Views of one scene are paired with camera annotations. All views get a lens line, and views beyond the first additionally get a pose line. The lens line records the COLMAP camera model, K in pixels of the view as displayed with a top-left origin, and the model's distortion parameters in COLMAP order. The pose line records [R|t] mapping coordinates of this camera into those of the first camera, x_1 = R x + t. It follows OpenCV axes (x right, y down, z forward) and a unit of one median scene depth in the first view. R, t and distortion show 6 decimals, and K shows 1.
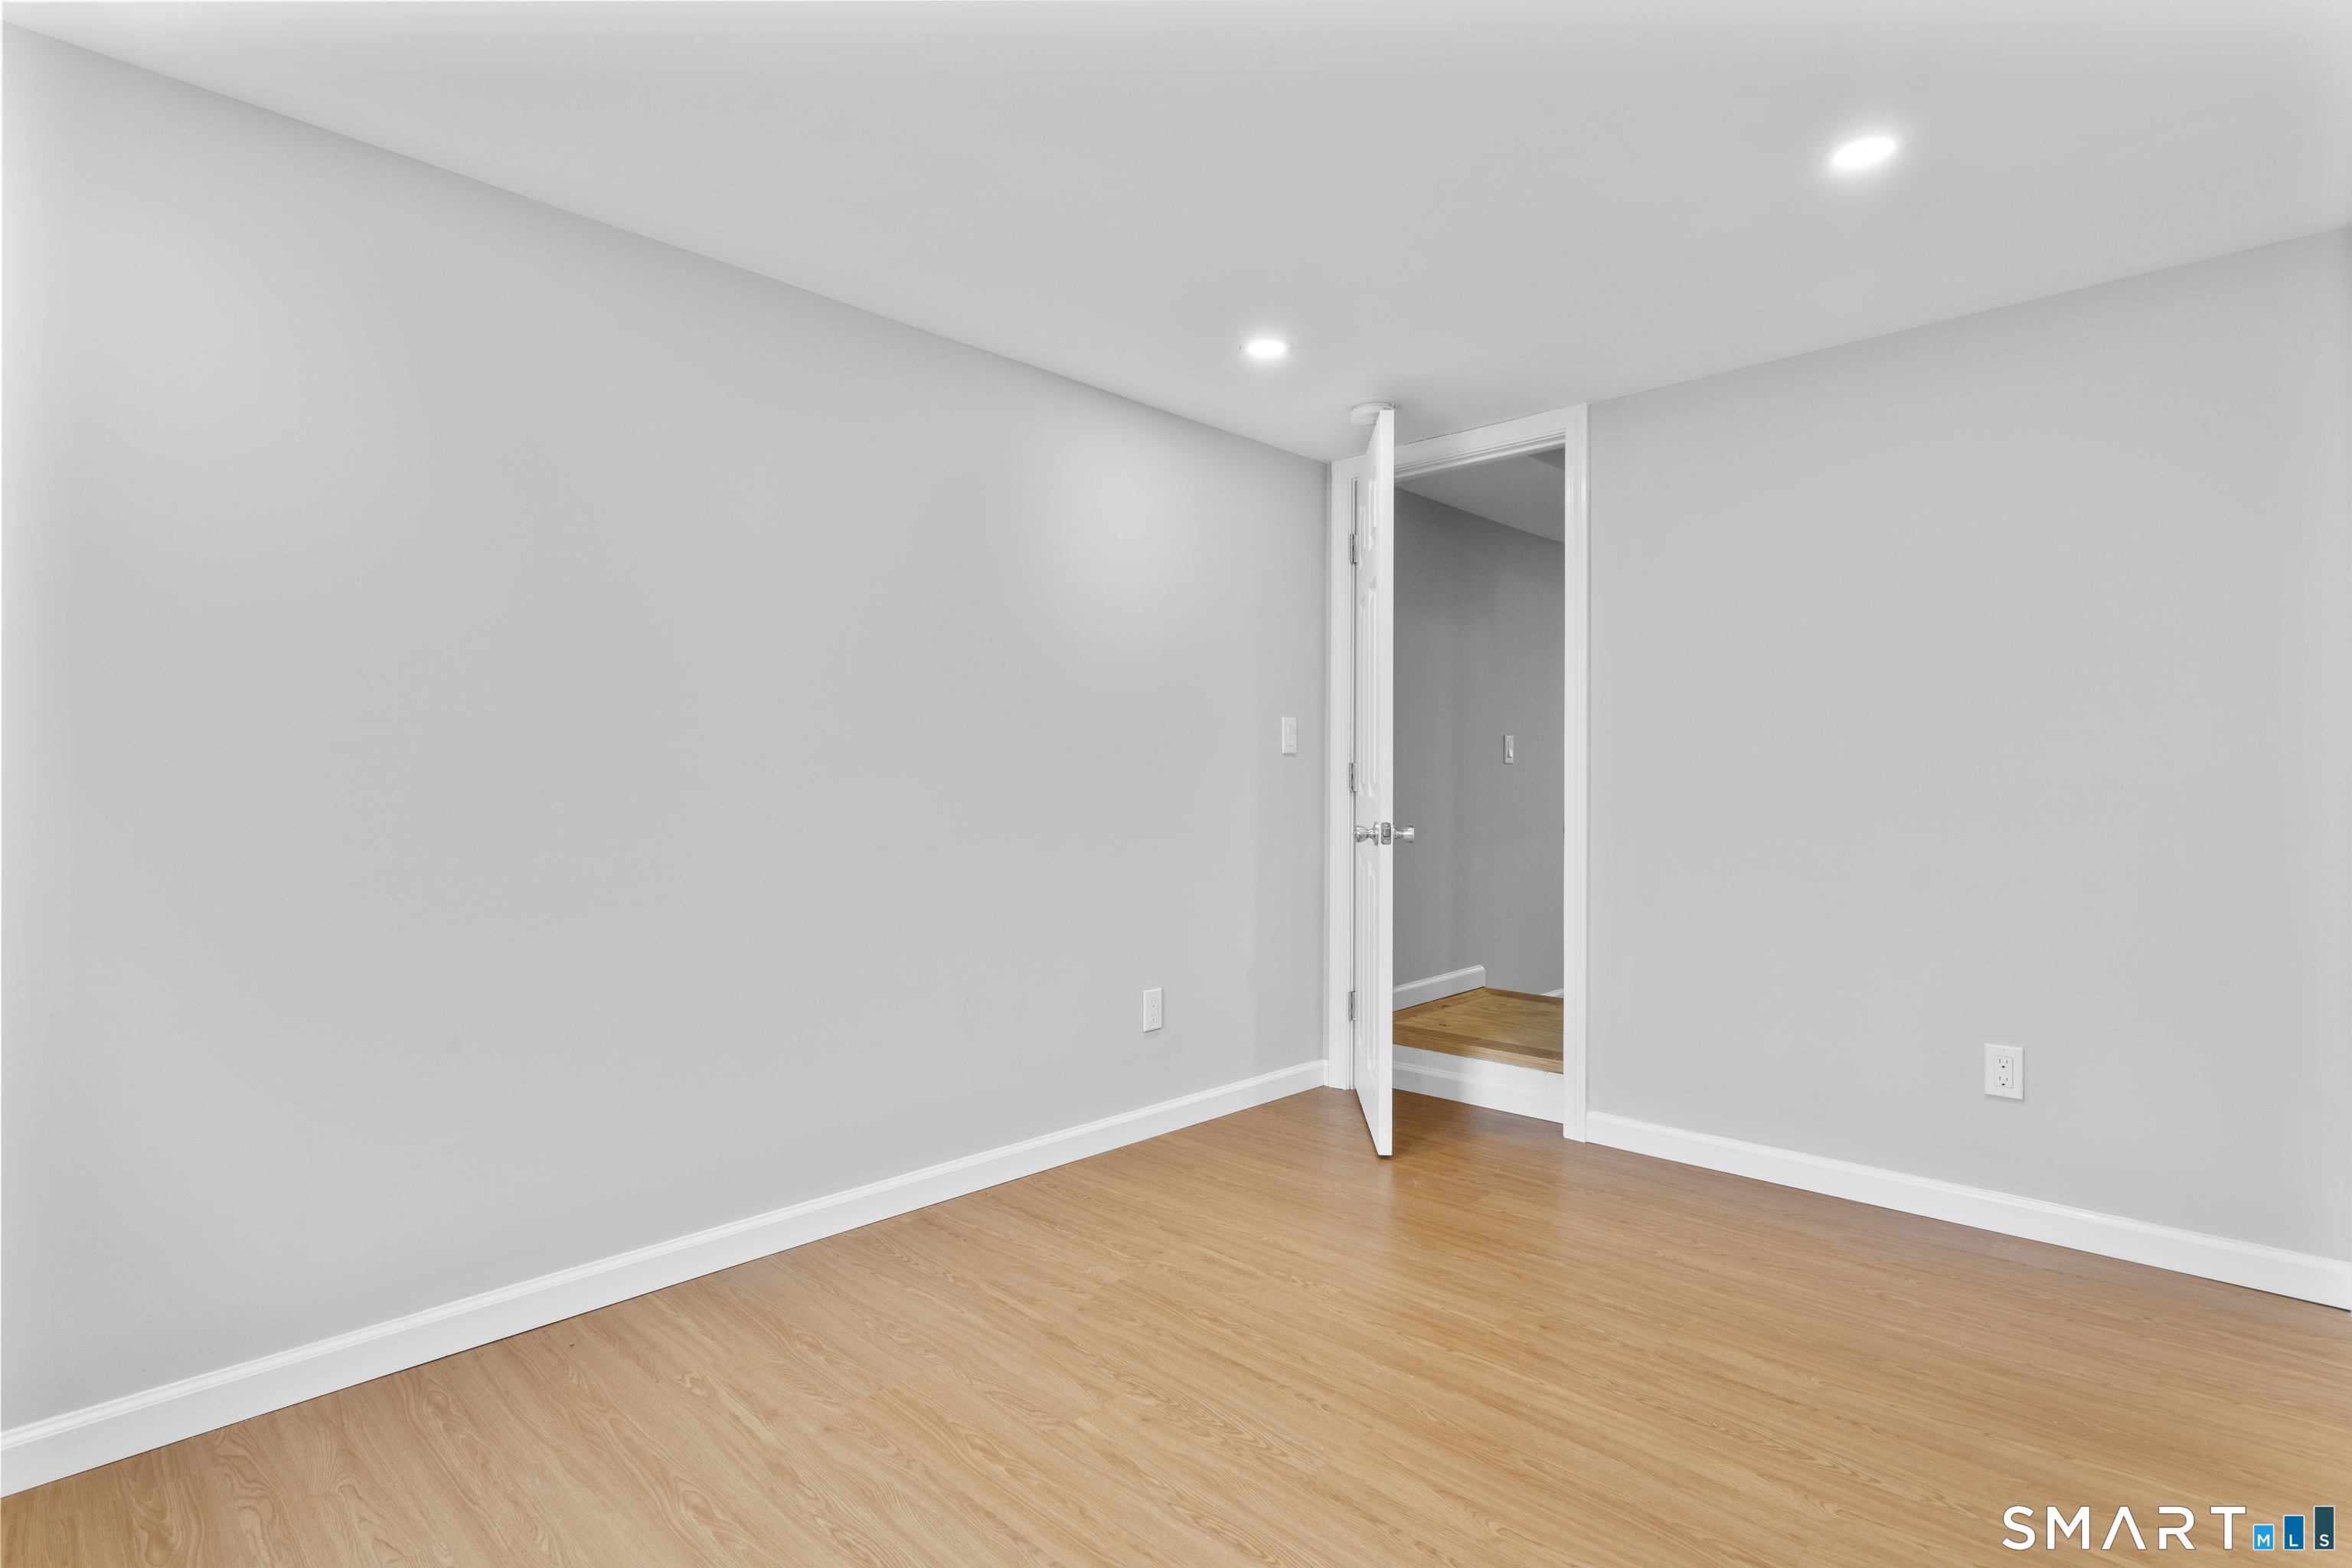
lens RADIAL K [[1145.5, 0, 1174.4], [0, 1145.5, 787.9], [0, 0, 1]] dist [0.000699, 0.002608]
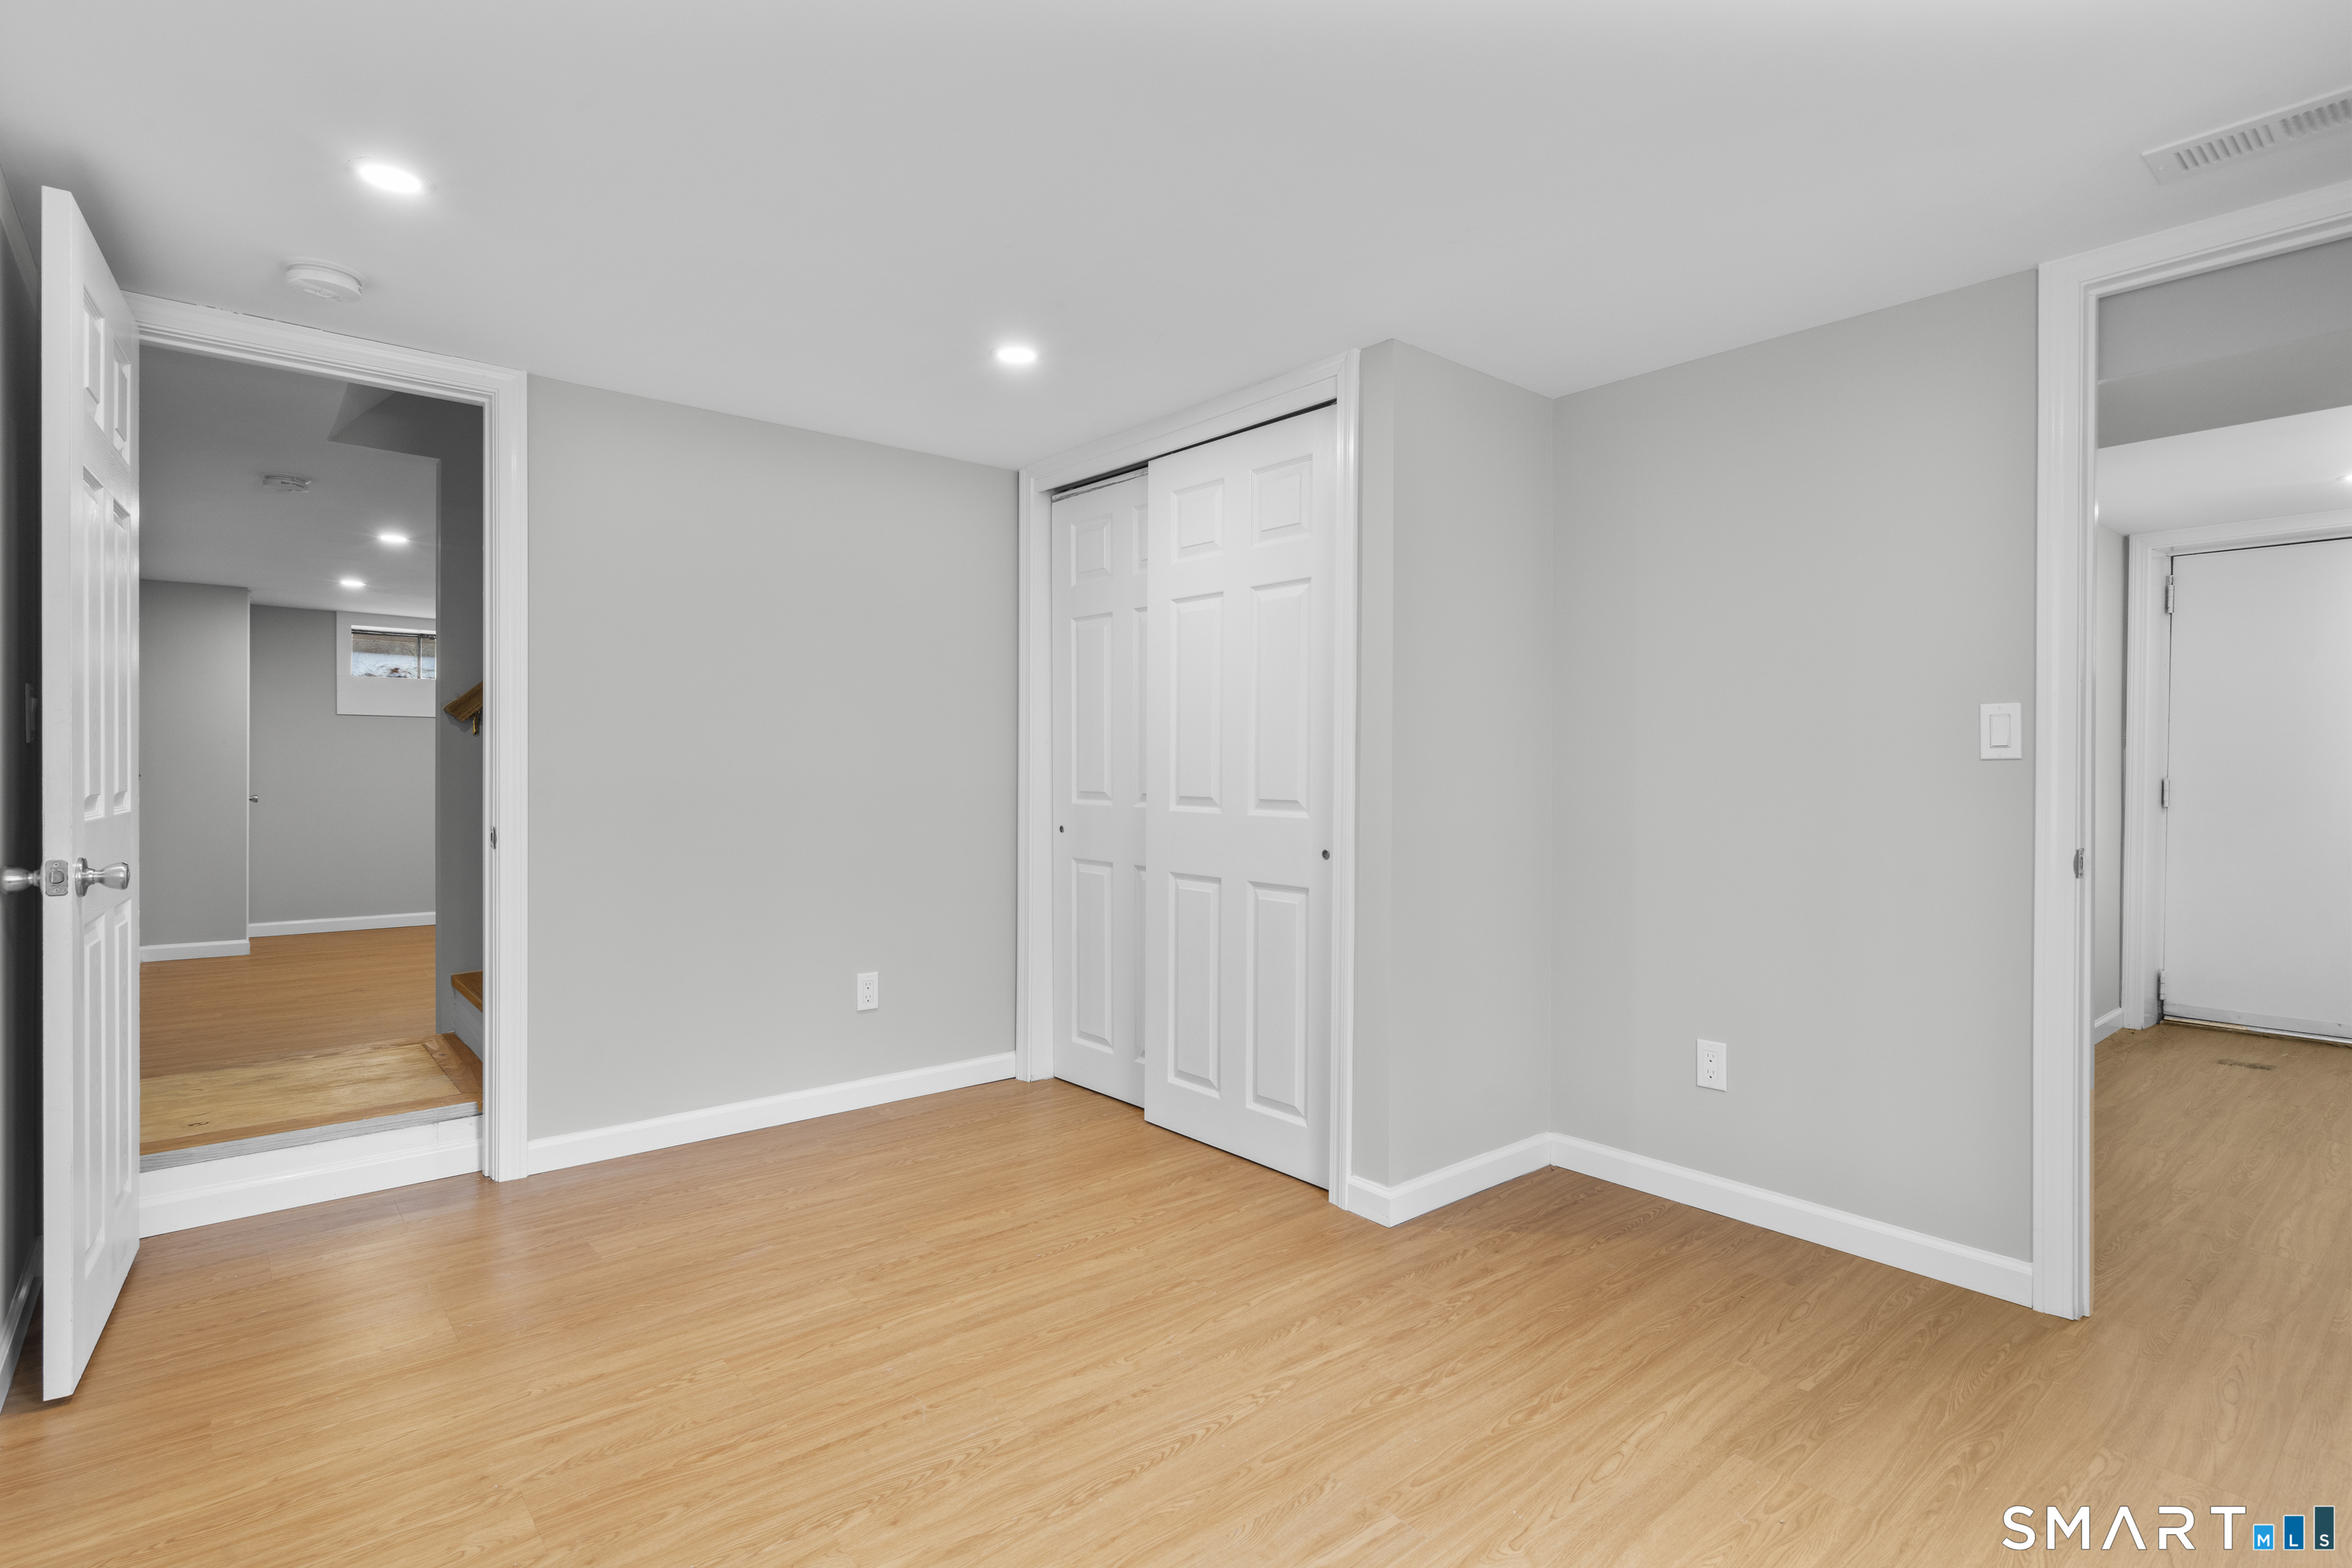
lens RADIAL K [[1145.5, 0, 1151.8], [0, 1145.5, 774.7], [0, 0, 1]] dist [0.000699, 0.002608]
pose [[0.113263, -0.002759, 0.993561, -0.849630], [-0.002716, 0.999992, 0.003086, -0.030544], [-0.993561, -0.003049, 0.113254, 0.675201]]
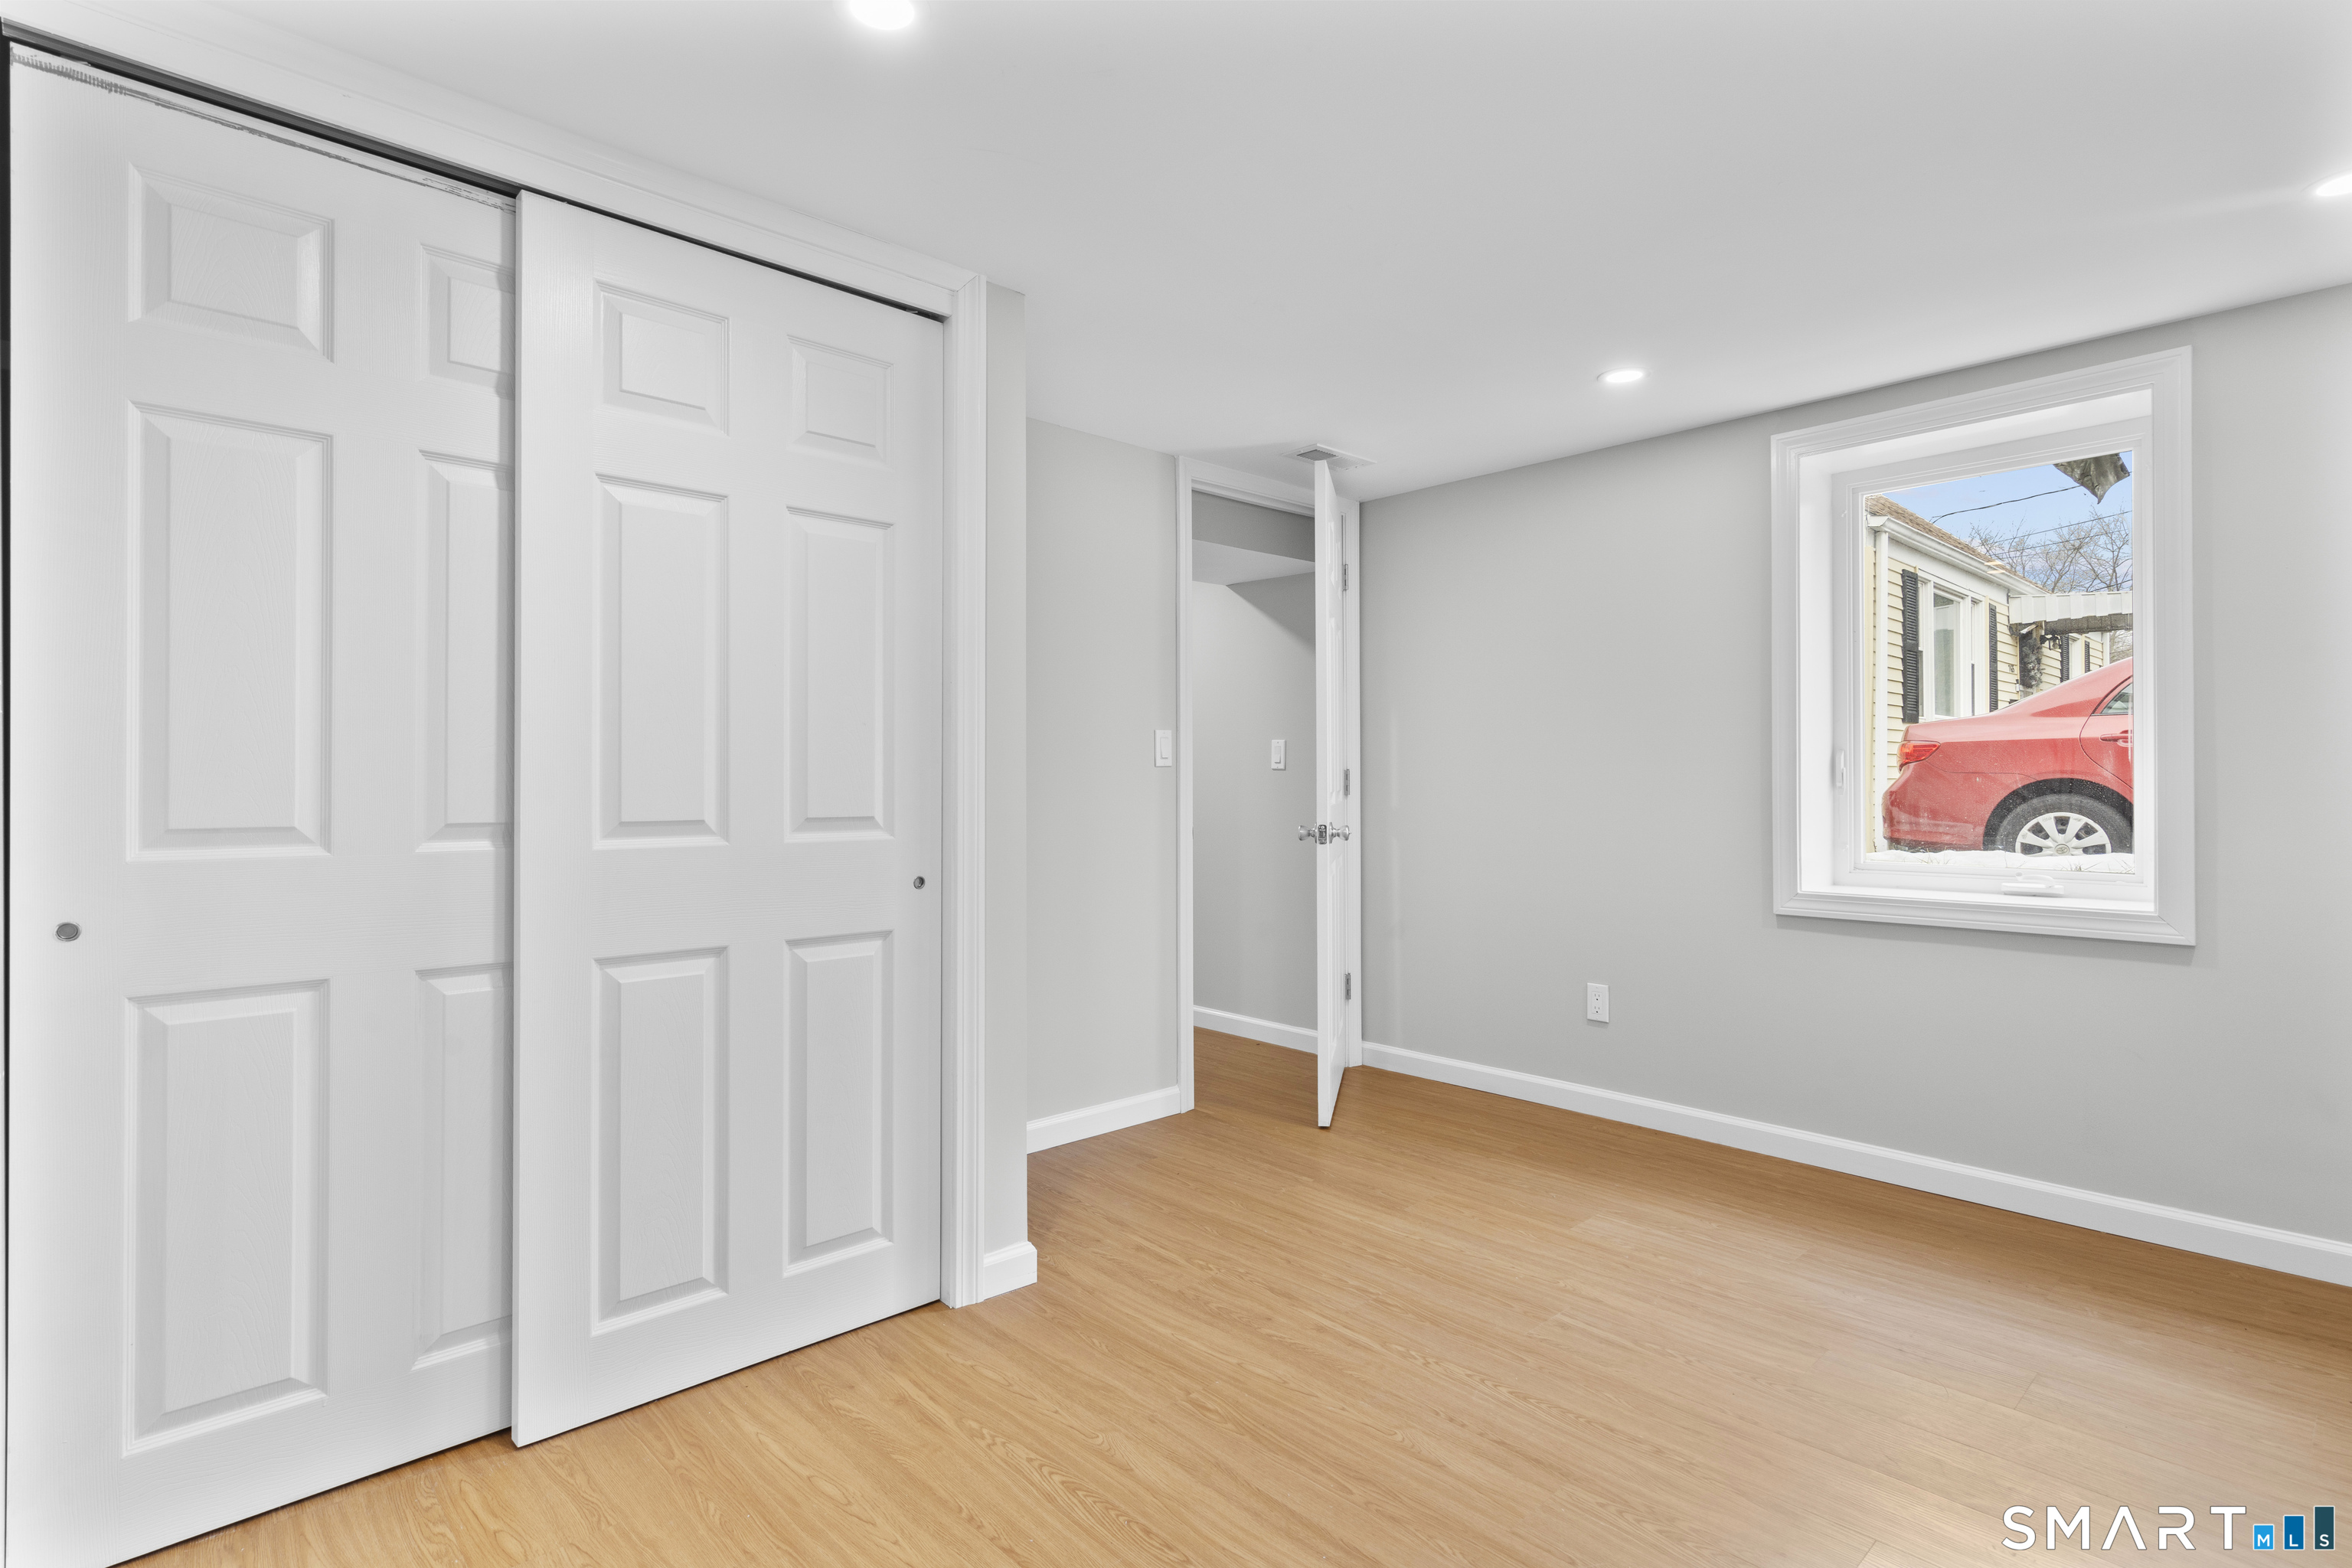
lens RADIAL K [[1145.5, 0, 1170.9], [0, 1145.5, 778.5], [0, 0, 1]] dist [0.000699, 0.002608]
pose [[-0.998022, 0.003120, 0.062784, 0.360041], [0.003271, 0.999992, 0.002296, -0.031354], [-0.062776, 0.002497, -0.998025, 1.810224]]
